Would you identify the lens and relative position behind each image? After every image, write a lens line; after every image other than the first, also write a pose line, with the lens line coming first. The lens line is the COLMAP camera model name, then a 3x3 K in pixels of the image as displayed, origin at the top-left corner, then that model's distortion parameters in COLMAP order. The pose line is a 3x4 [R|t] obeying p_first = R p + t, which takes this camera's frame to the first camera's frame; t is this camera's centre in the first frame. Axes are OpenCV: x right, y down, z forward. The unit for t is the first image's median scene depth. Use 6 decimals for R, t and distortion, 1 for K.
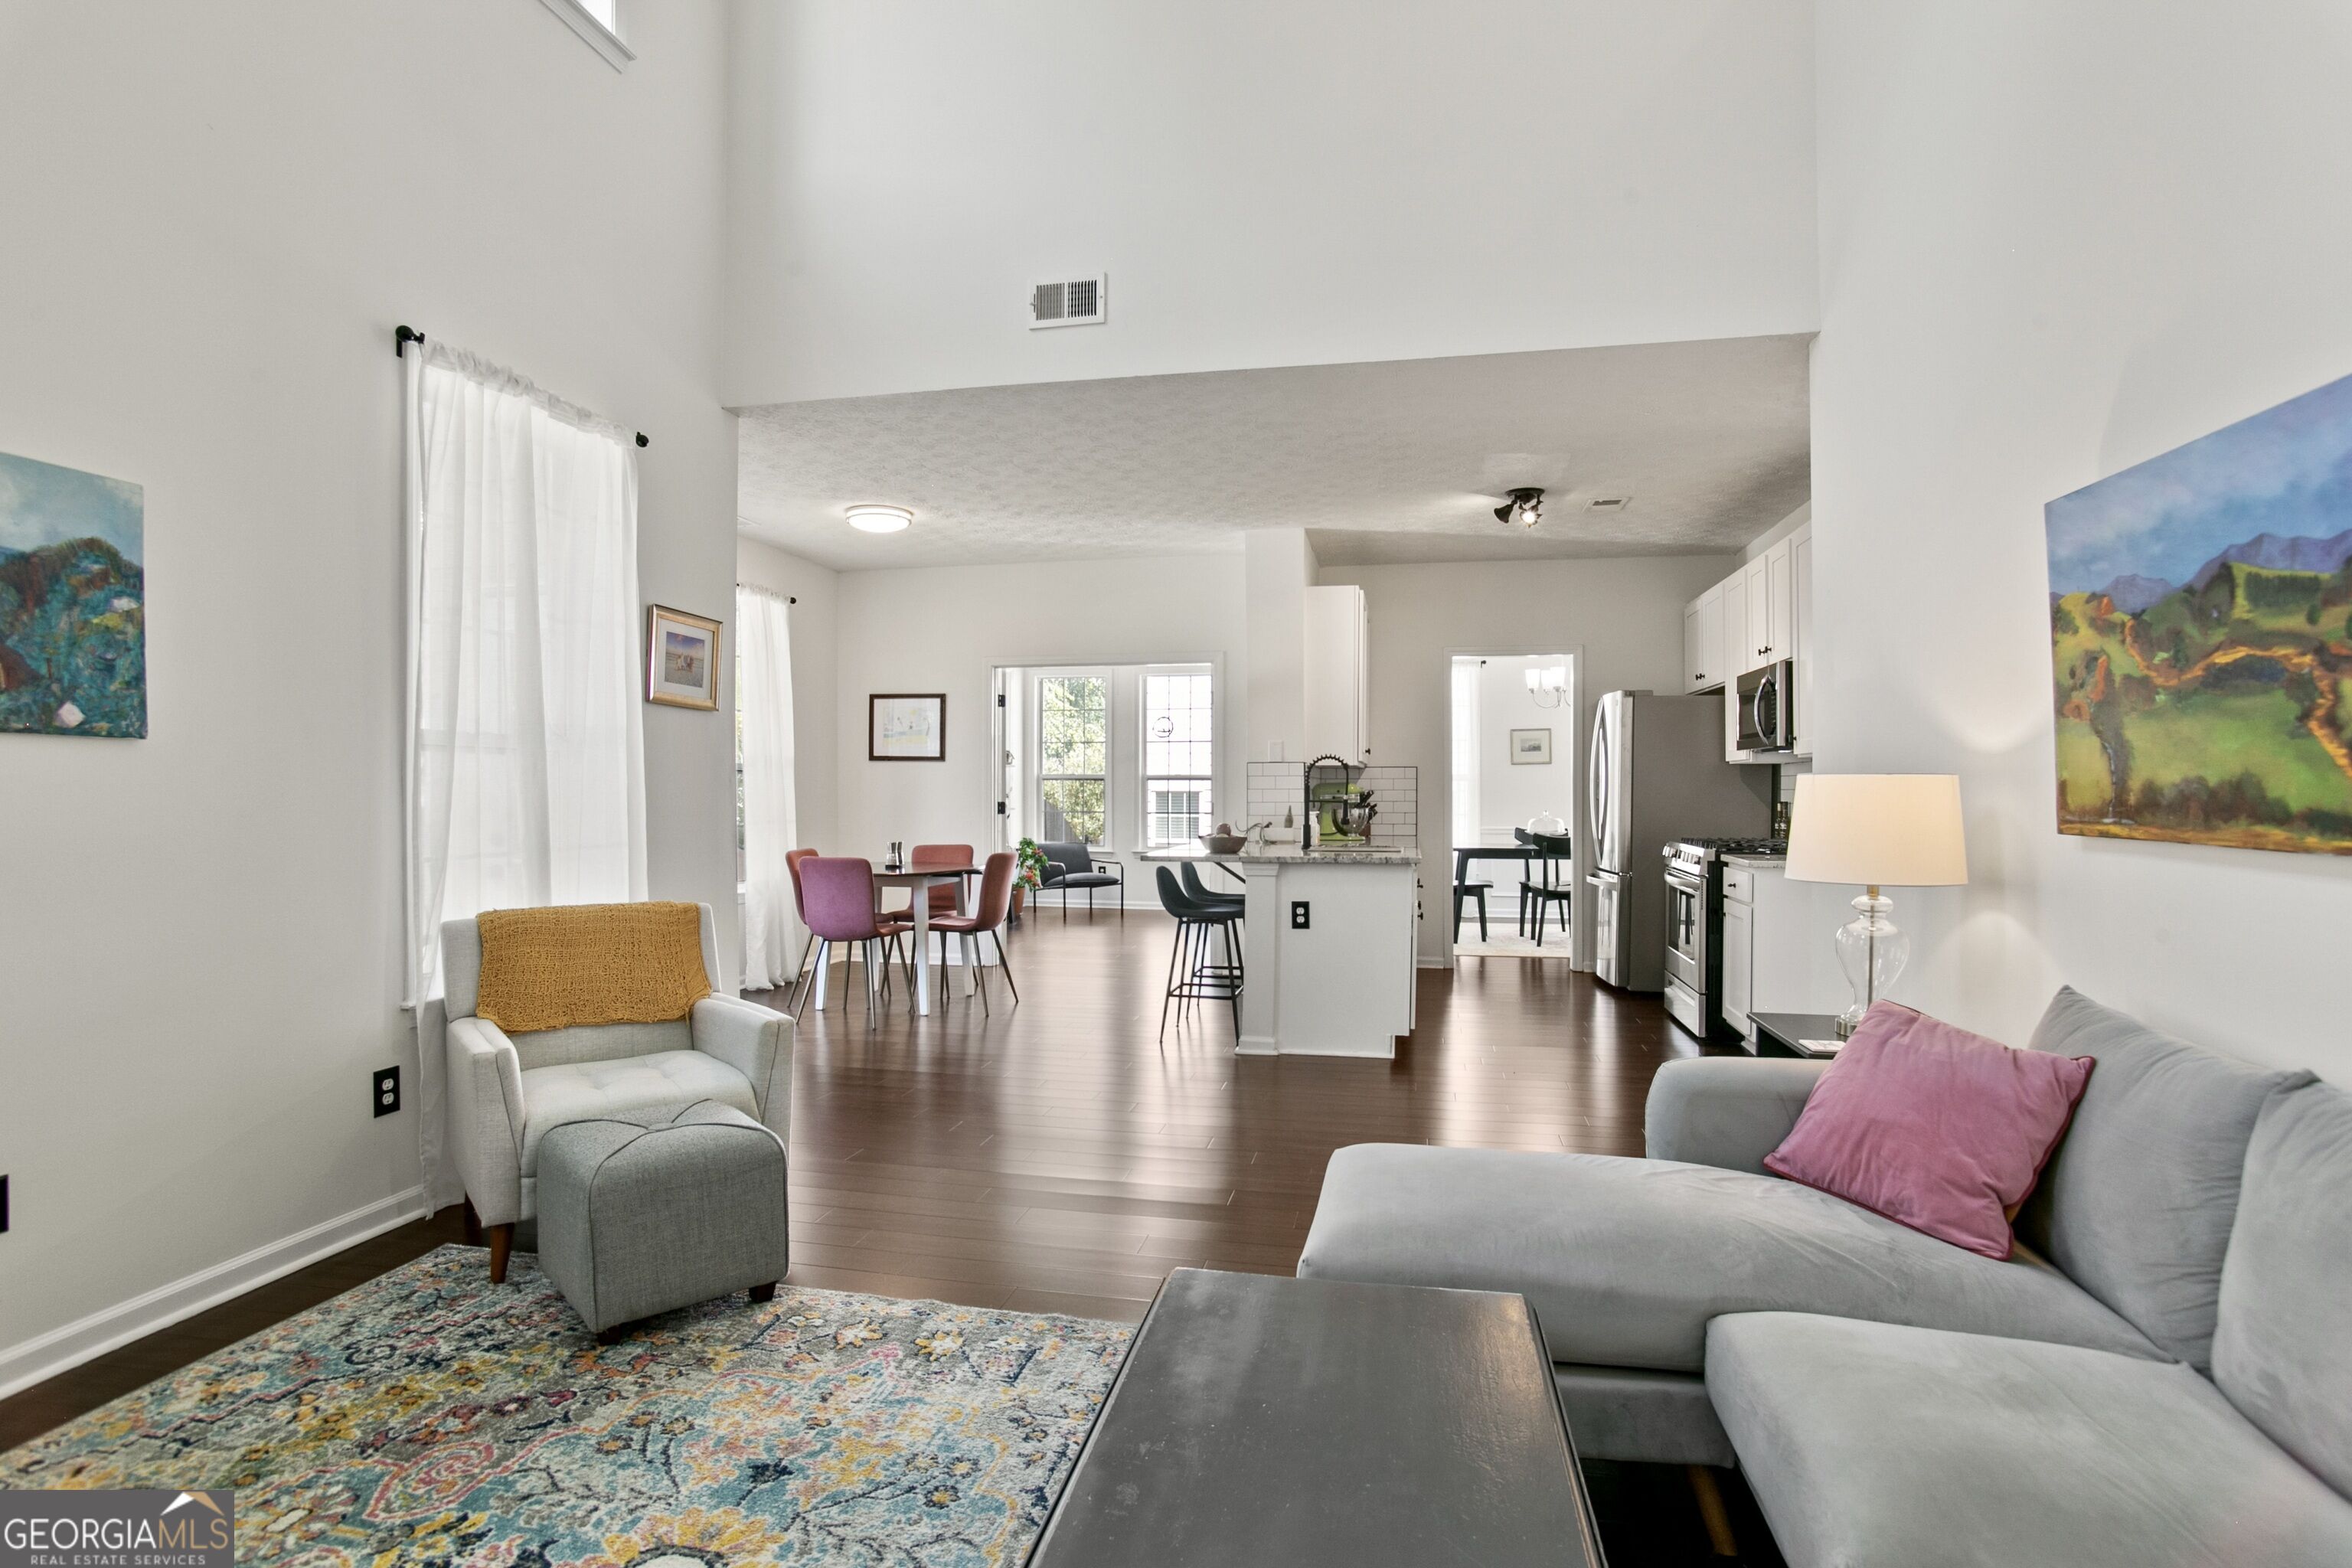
lens RADIAL K [[1145.6, 0, 1175.6], [0, 1145.6, 790.4], [0, 0, 1]] dist [-0.065706, 0.044563]
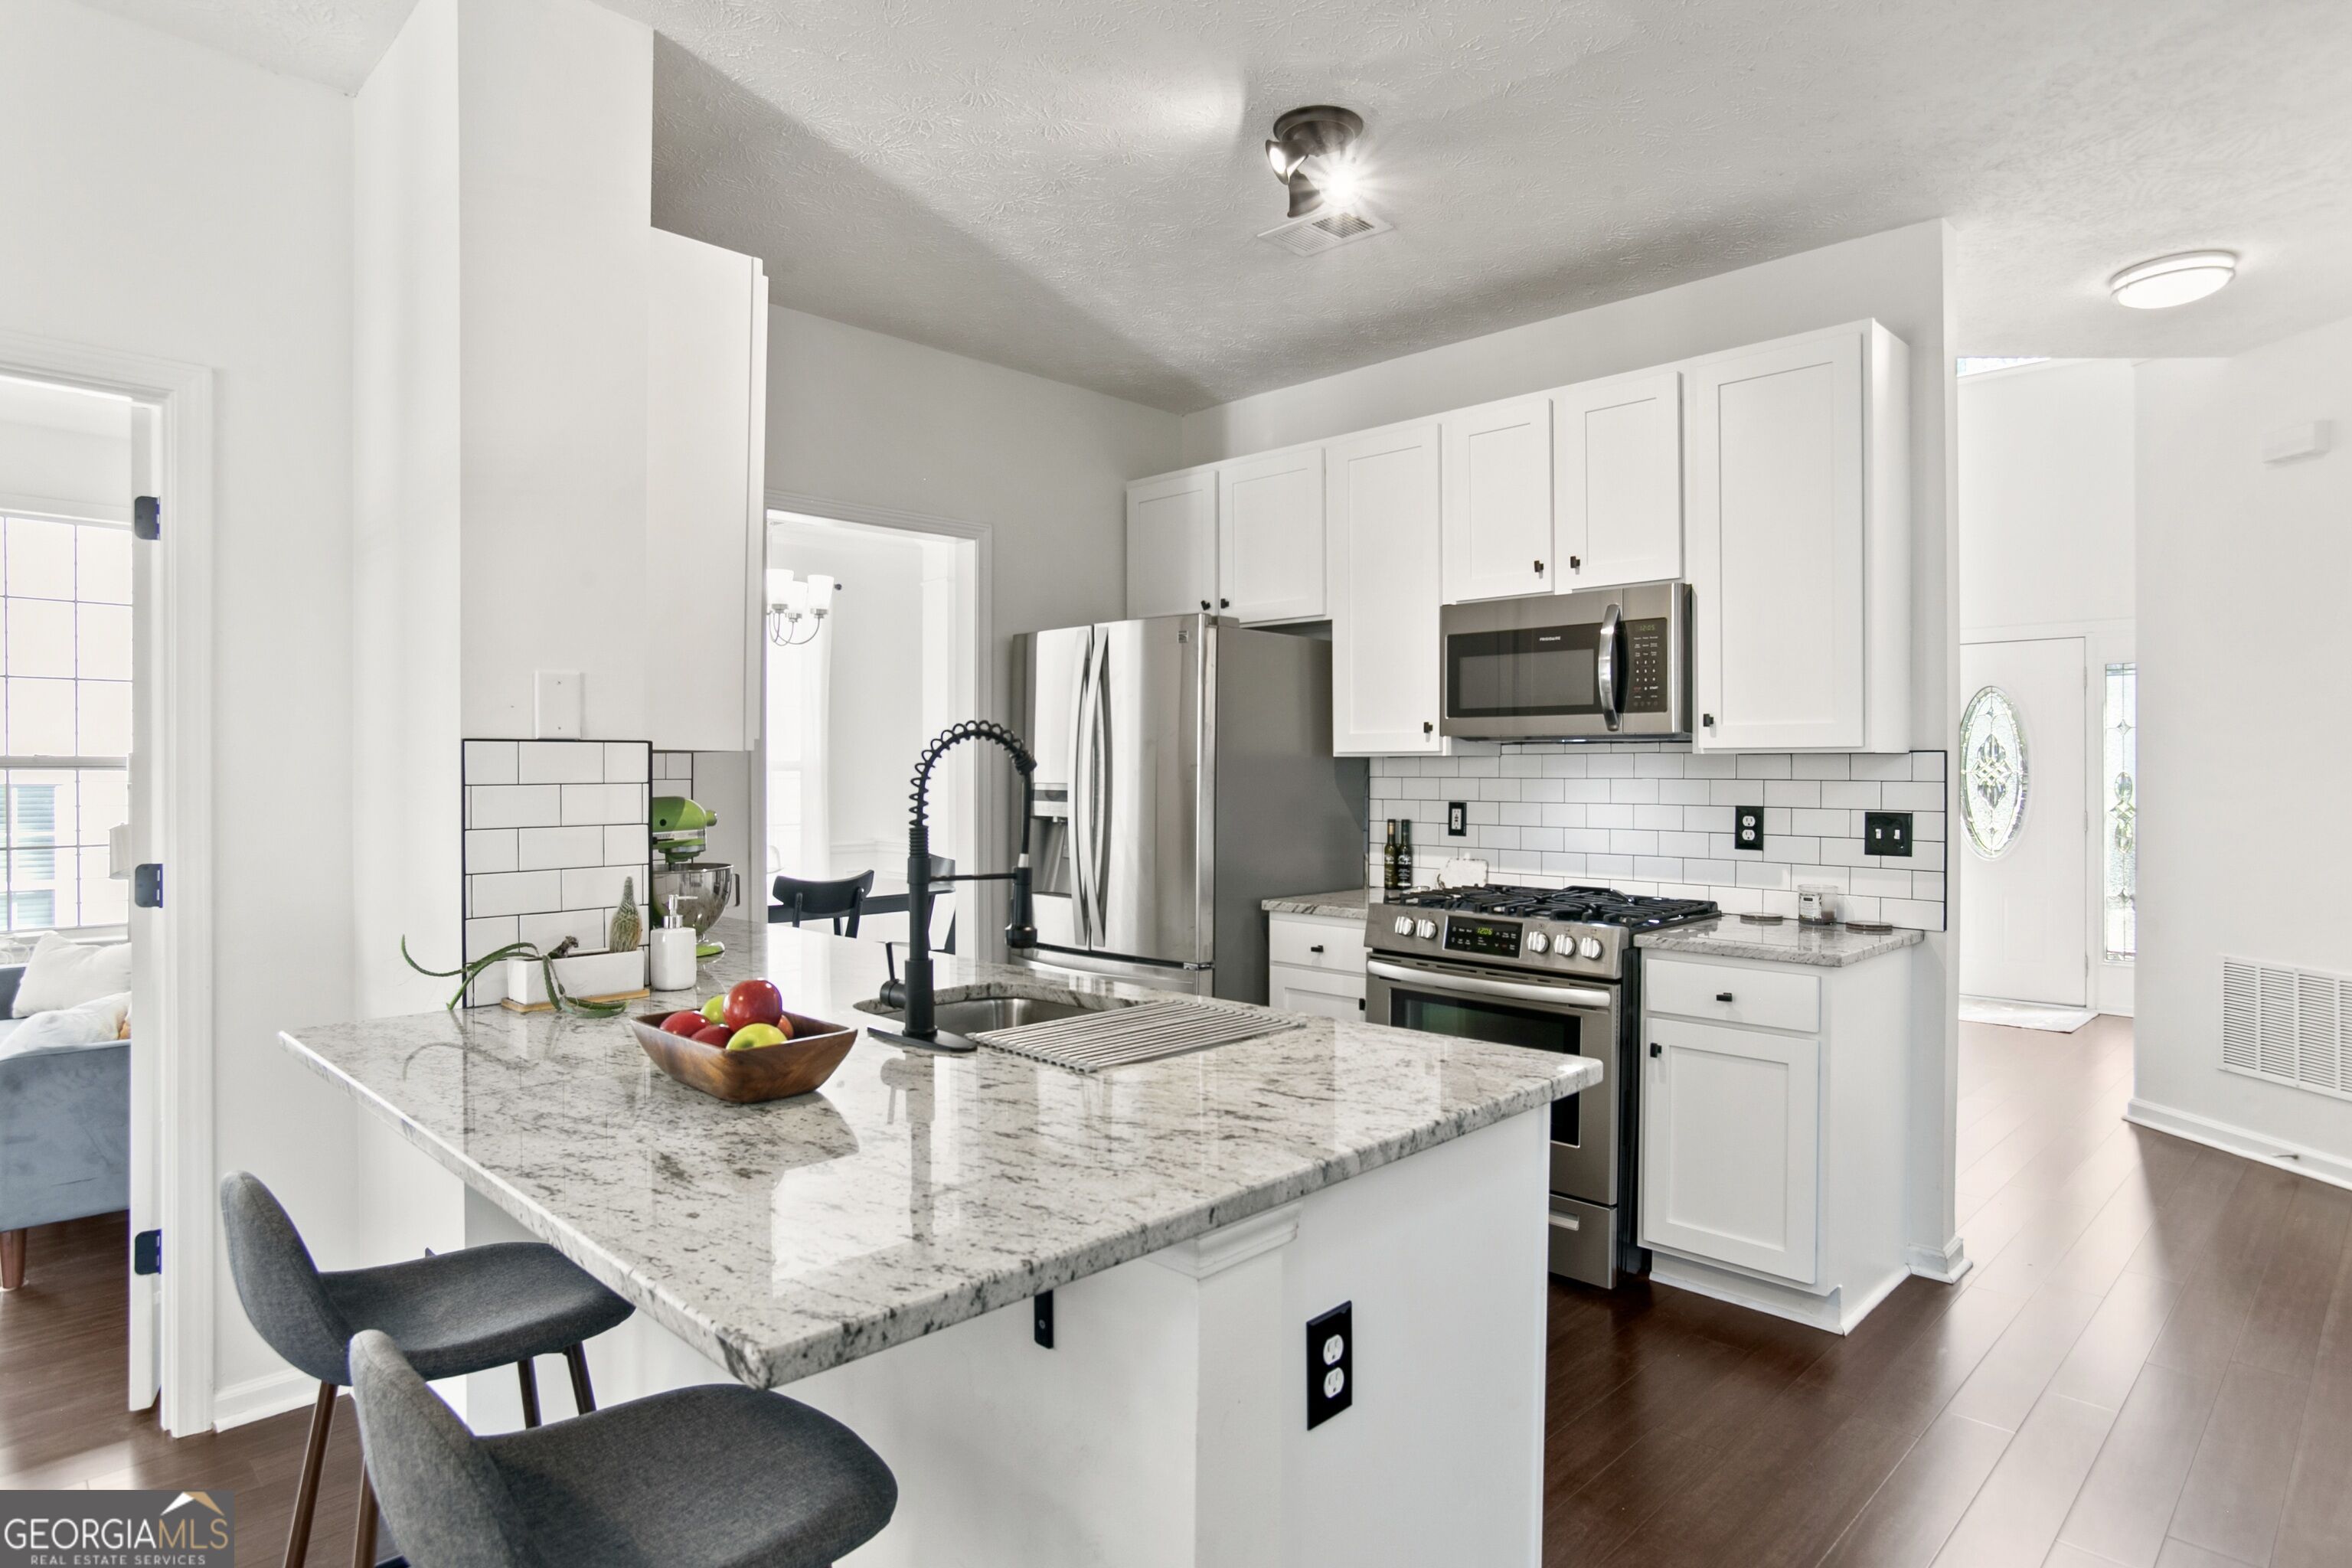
lens RADIAL K [[1302.3, 0, 1178.4], [0, 1302.3, 778.4], [0, 0, 1]] dist [-0.044749, 0.000056]
pose [[0.543083, -0.007170, 0.839648, -0.122400], [0.001697, 0.999971, 0.007441, -0.018406], [-0.839677, -0.002617, 0.543080, 0.736618]]
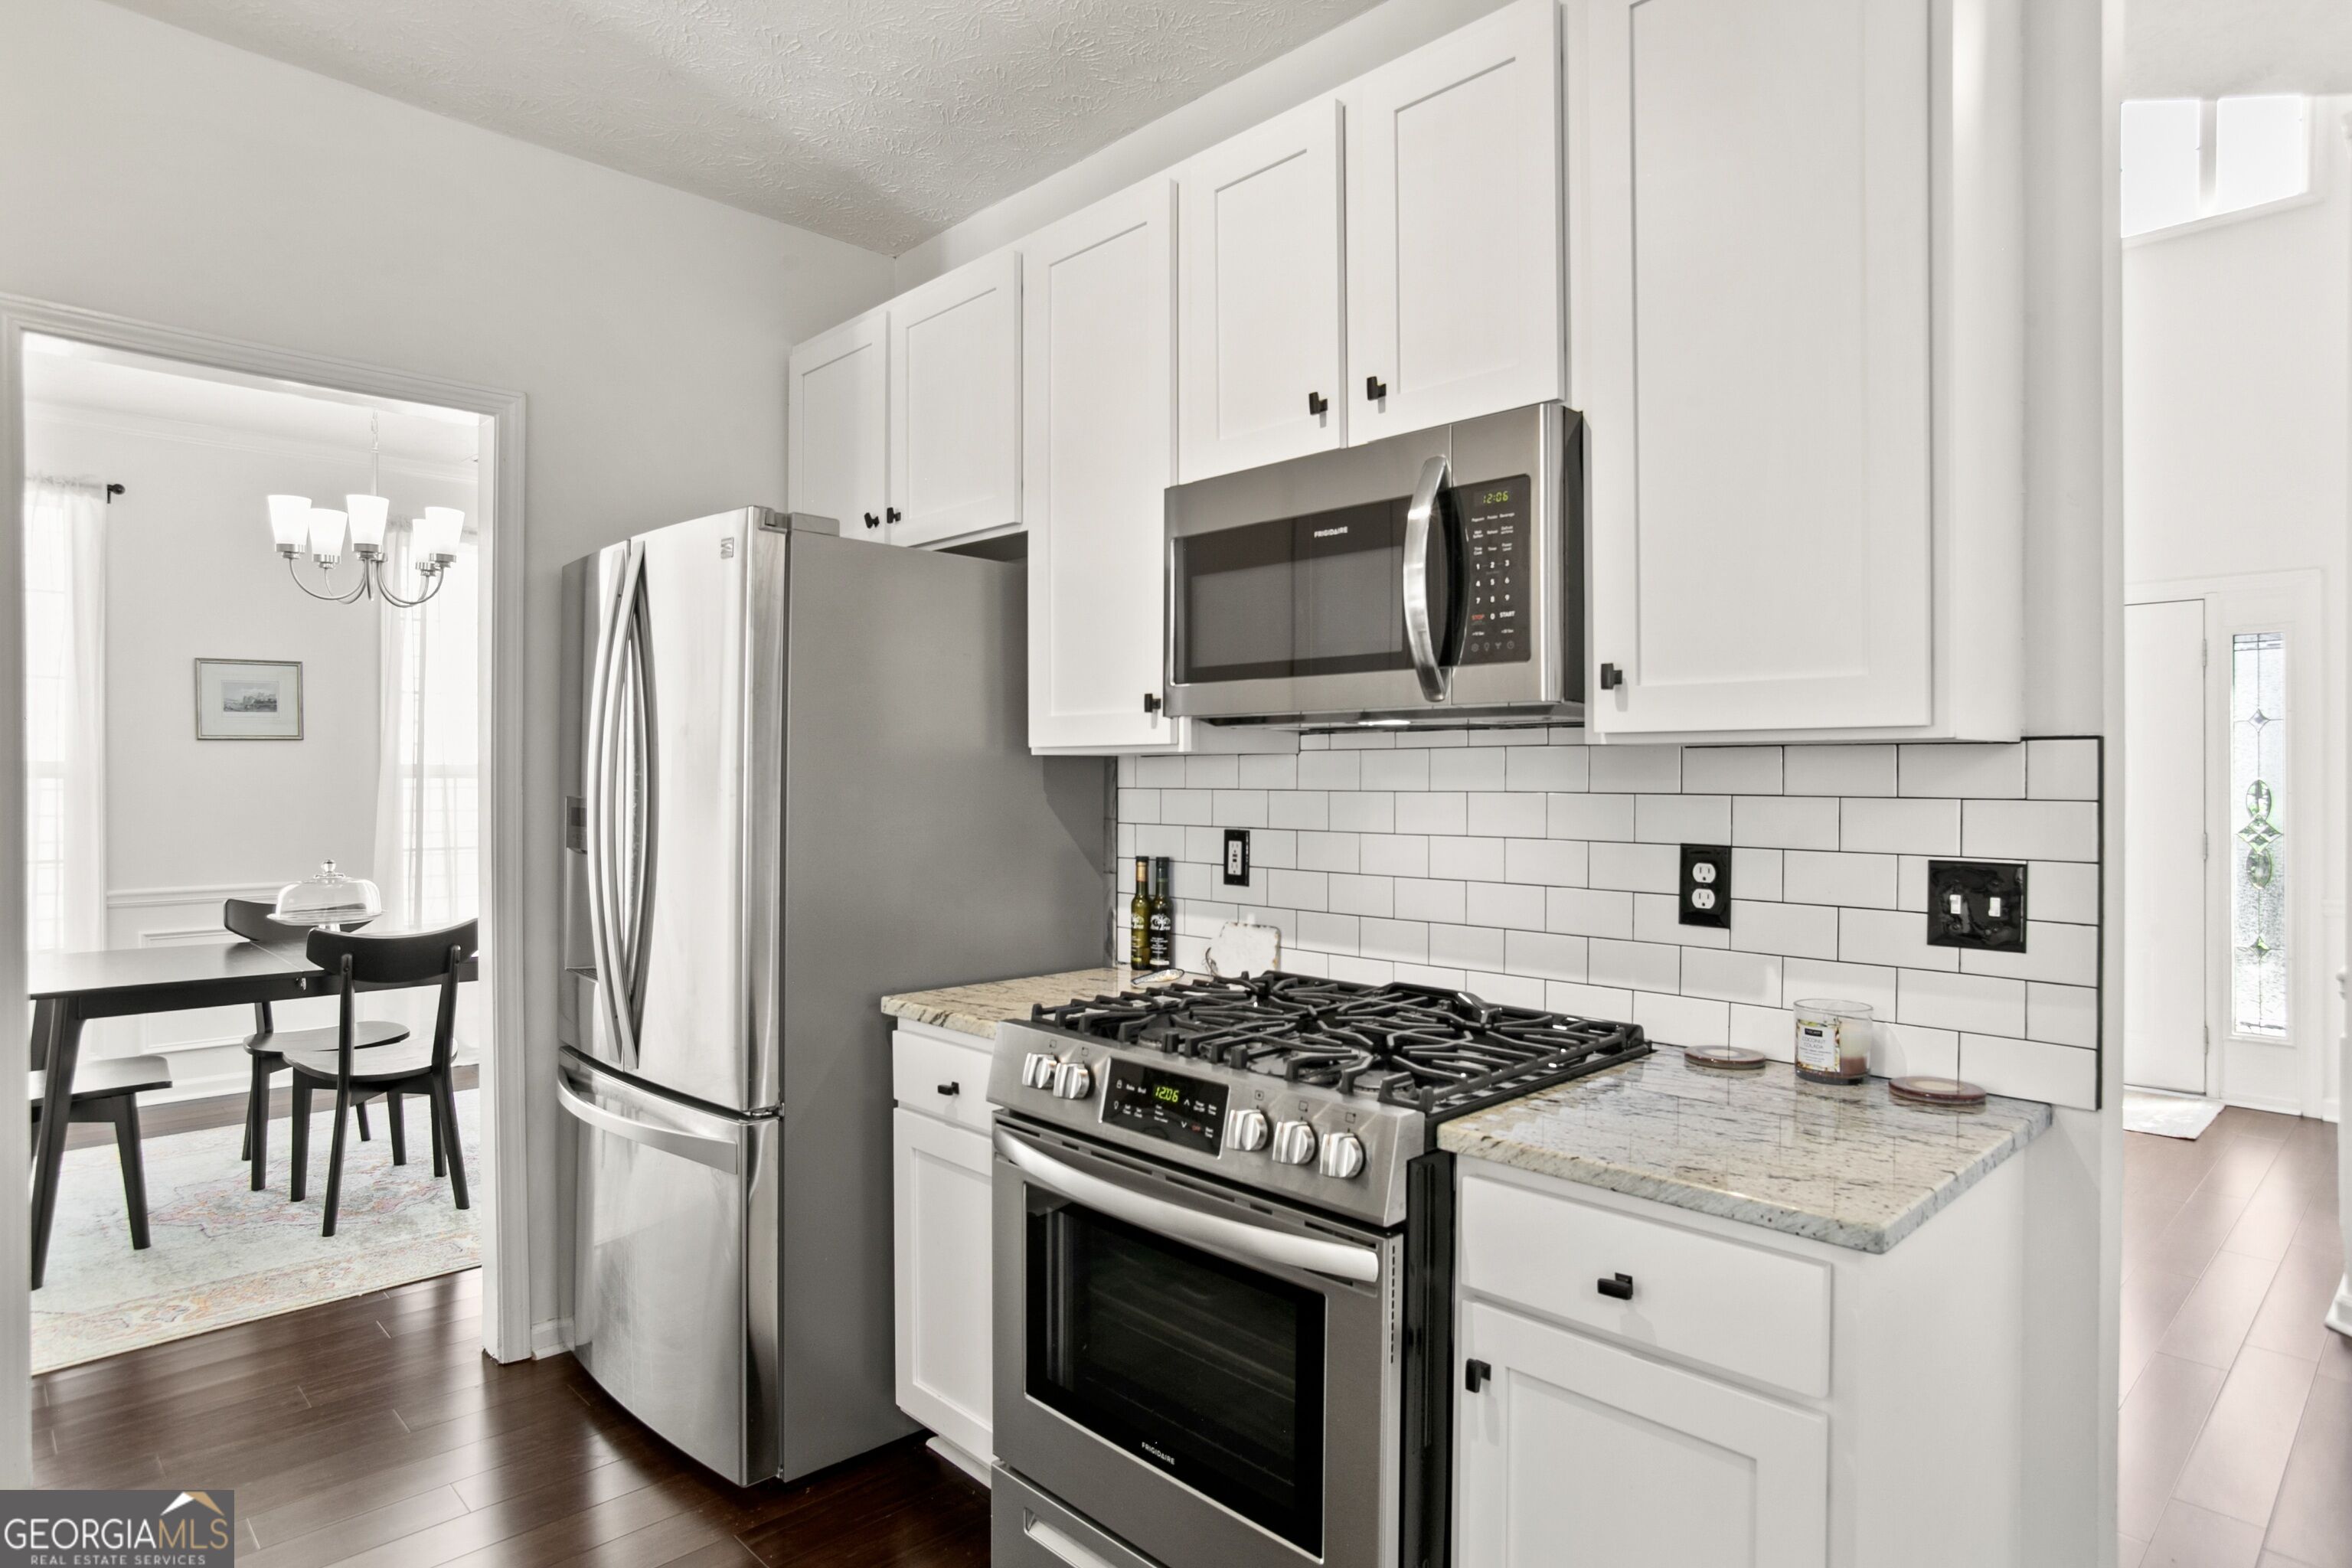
lens RADIAL K [[1310.2, 0, 1176.0], [0, 1310.2, 784.0], [0, 0, 1]] dist [-0.067840, 0.044876]
pose [[0.557245, -0.004646, 0.830335, 0.183086], [0.000379, 0.999986, 0.005341, -0.017432], [-0.830348, -0.002662, 0.557239, 0.769224]]
